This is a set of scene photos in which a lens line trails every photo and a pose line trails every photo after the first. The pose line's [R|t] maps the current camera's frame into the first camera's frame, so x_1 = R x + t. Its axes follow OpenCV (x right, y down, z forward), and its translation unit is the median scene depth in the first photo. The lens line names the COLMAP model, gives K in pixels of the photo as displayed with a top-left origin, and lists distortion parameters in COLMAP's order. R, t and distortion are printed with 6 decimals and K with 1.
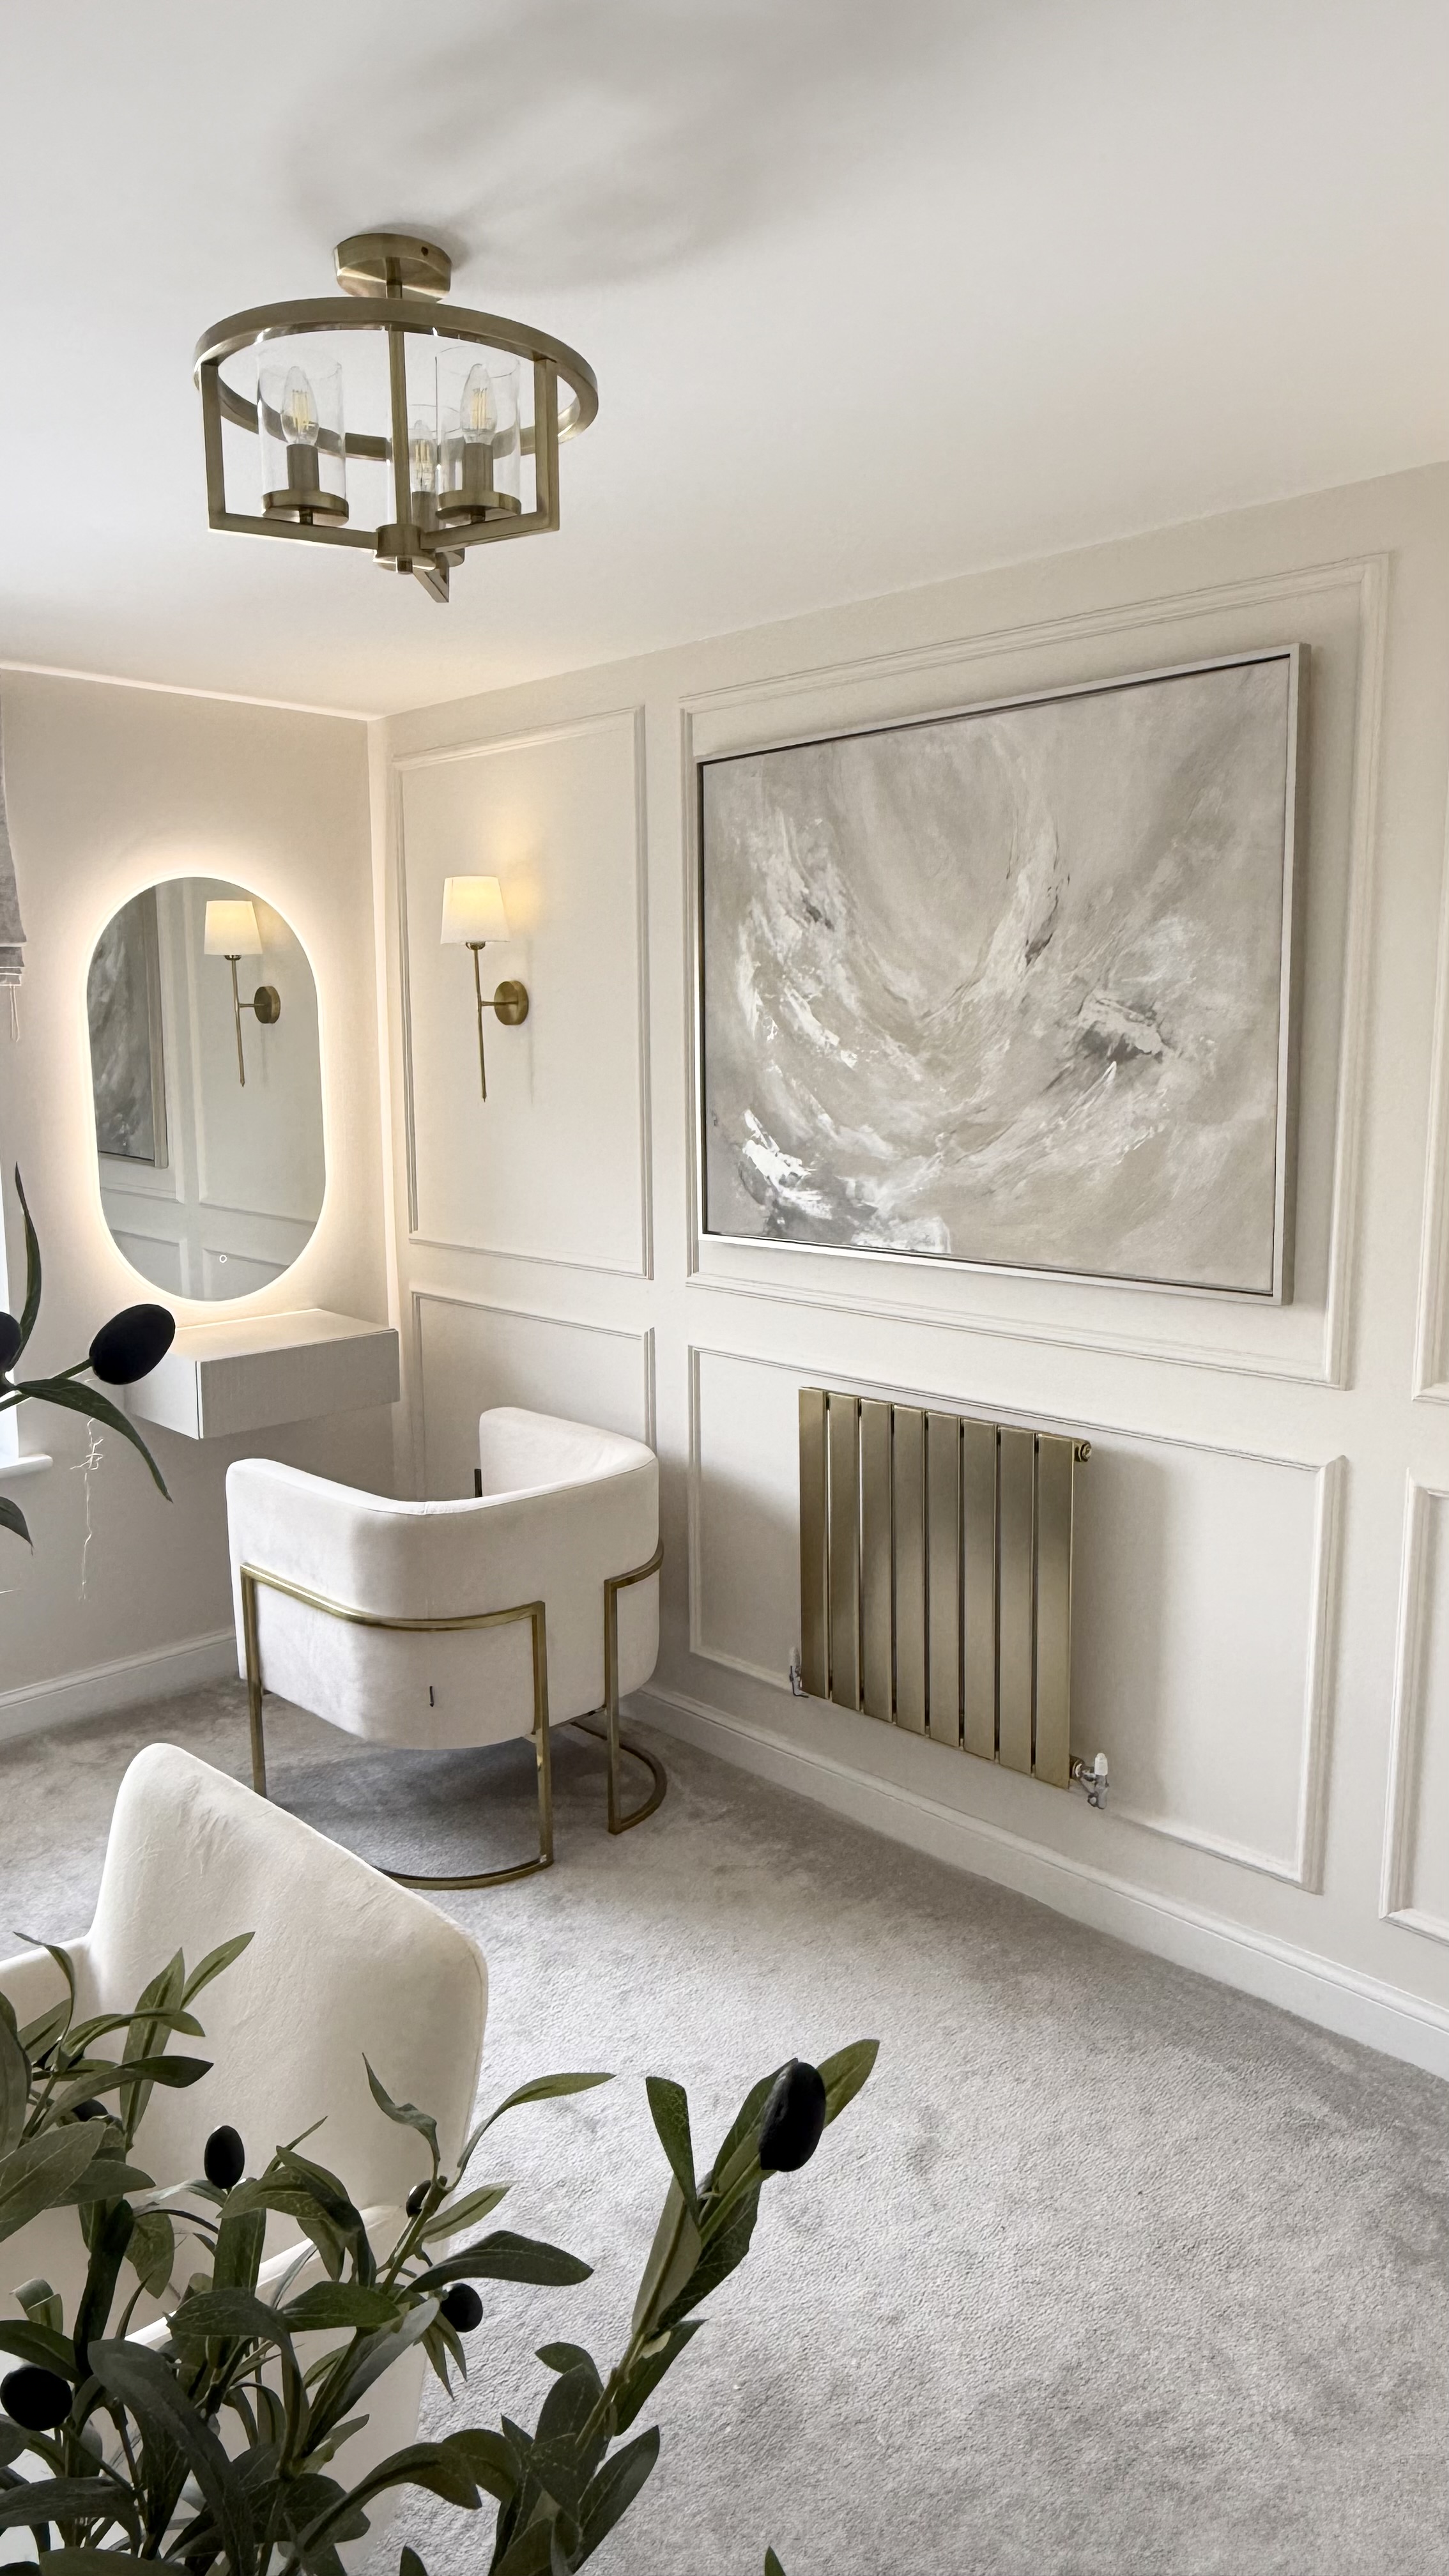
lens RADIAL K [[1579.0, 0, 724.5], [0, 1579.0, 1288.0], [0, 0, 1]] dist [-0.000703, -0.000021]
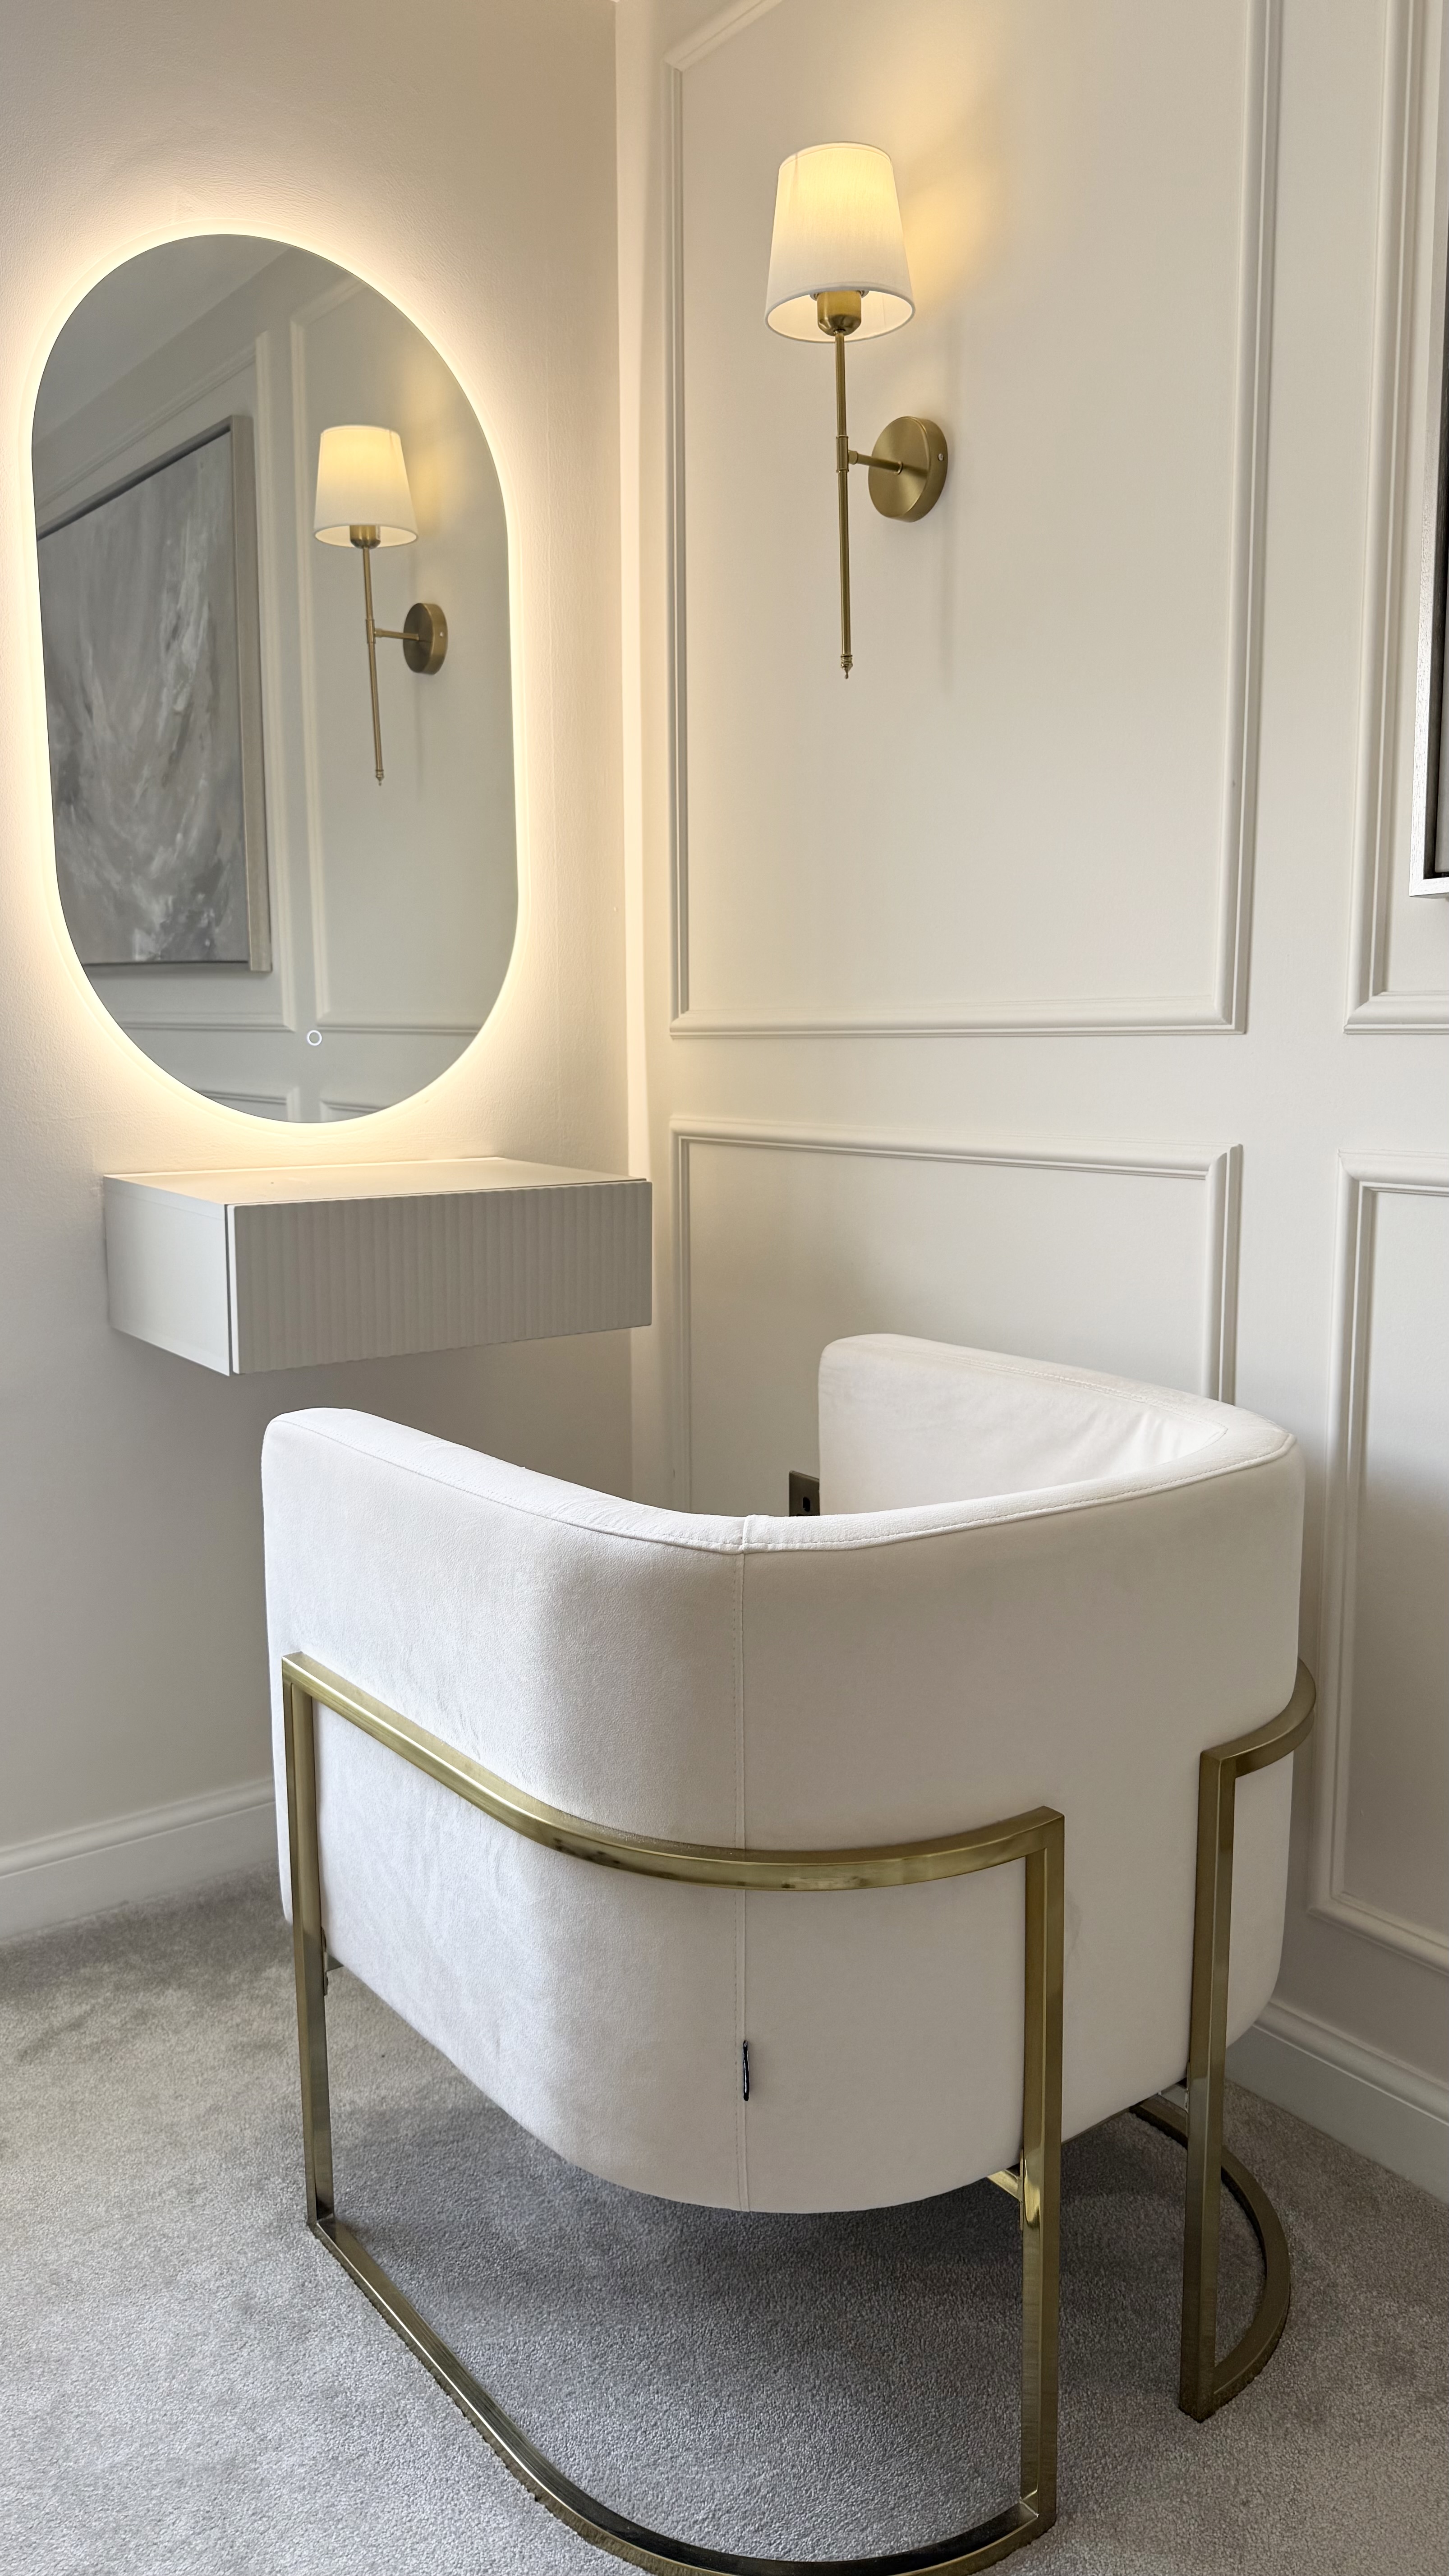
lens RADIAL K [[1820.4, 0, 724.5], [0, 1820.4, 1288.0], [0, 0, 1]] dist [-0.001278, -0.003911]
pose [[0.989525, 0.020623, -0.142881, -0.134027], [-0.023147, 0.999604, -0.016026, 0.089380], [0.142494, 0.019165, 0.989610, 0.583403]]
